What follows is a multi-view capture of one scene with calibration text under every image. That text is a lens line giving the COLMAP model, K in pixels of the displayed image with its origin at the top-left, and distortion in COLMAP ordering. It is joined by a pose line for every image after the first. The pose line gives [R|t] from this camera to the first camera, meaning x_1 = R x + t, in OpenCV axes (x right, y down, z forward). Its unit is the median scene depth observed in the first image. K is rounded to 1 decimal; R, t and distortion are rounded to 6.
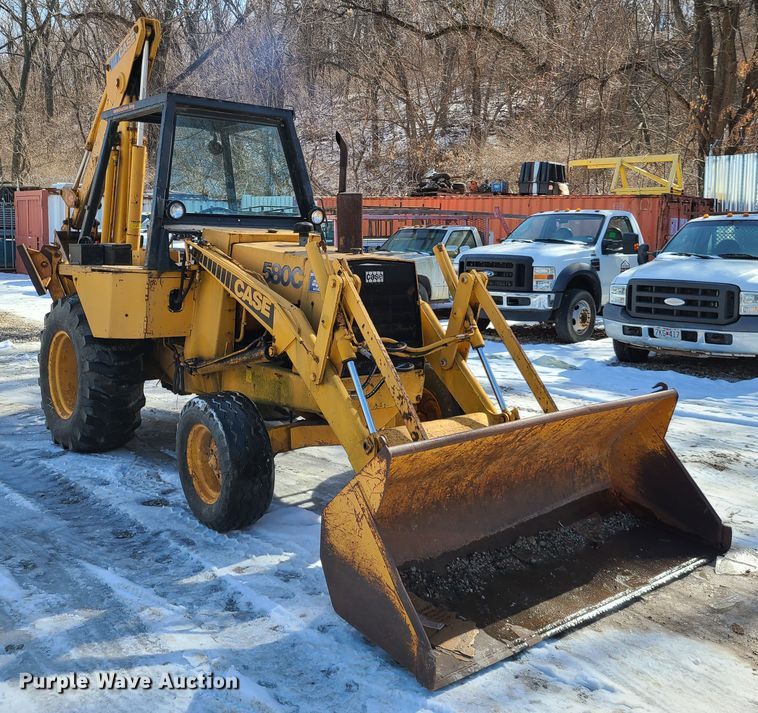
lens RADIAL K [[837.4, 0, 380.9], [0, 837.4, 314.5], [0, 0, 1]] dist [0.067583, -0.025220]
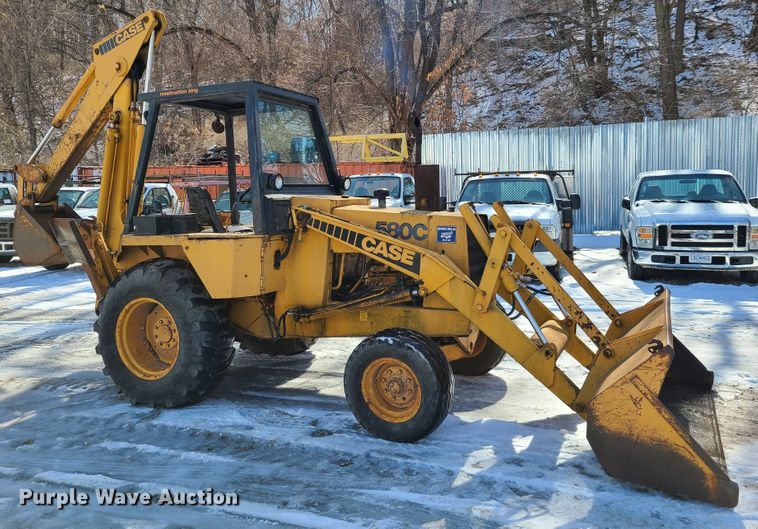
lens RADIAL K [[642.2, 0, 394.1], [0, 642.2, 240.0], [0, 0, 1]] dist [0.050020, -0.004429]
pose [[0.888405, -0.069435, 0.453779, -0.602620], [0.078580, 0.996907, -0.001302, -0.035755], [-0.452285, 0.036814, 0.891113, 0.162432]]
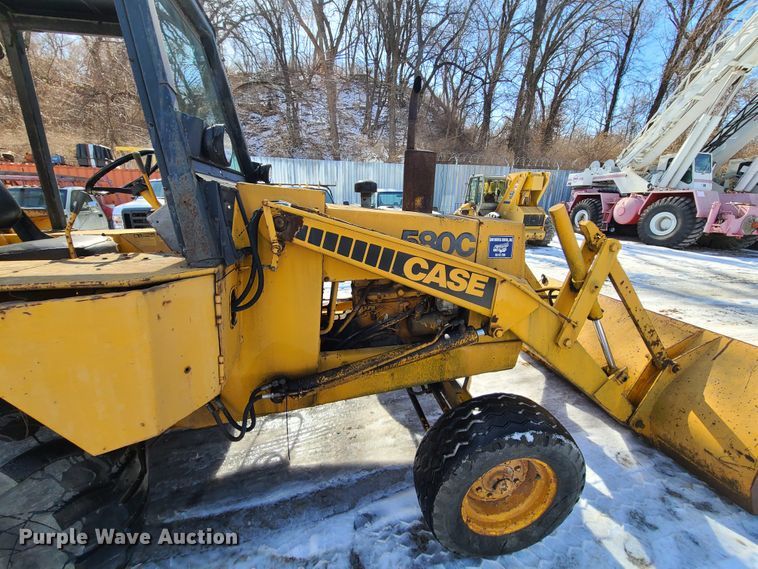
lens RADIAL K [[306.5, 0, 379.0], [0, 306.5, 284.5], [0, 0, 1]] dist [-0.001239, 0.000862]
pose [[0.452253, -0.244083, 0.857841, -0.455442], [0.075540, 0.968850, 0.235844, -0.091690], [-0.888685, -0.041860, 0.456604, 0.973848]]
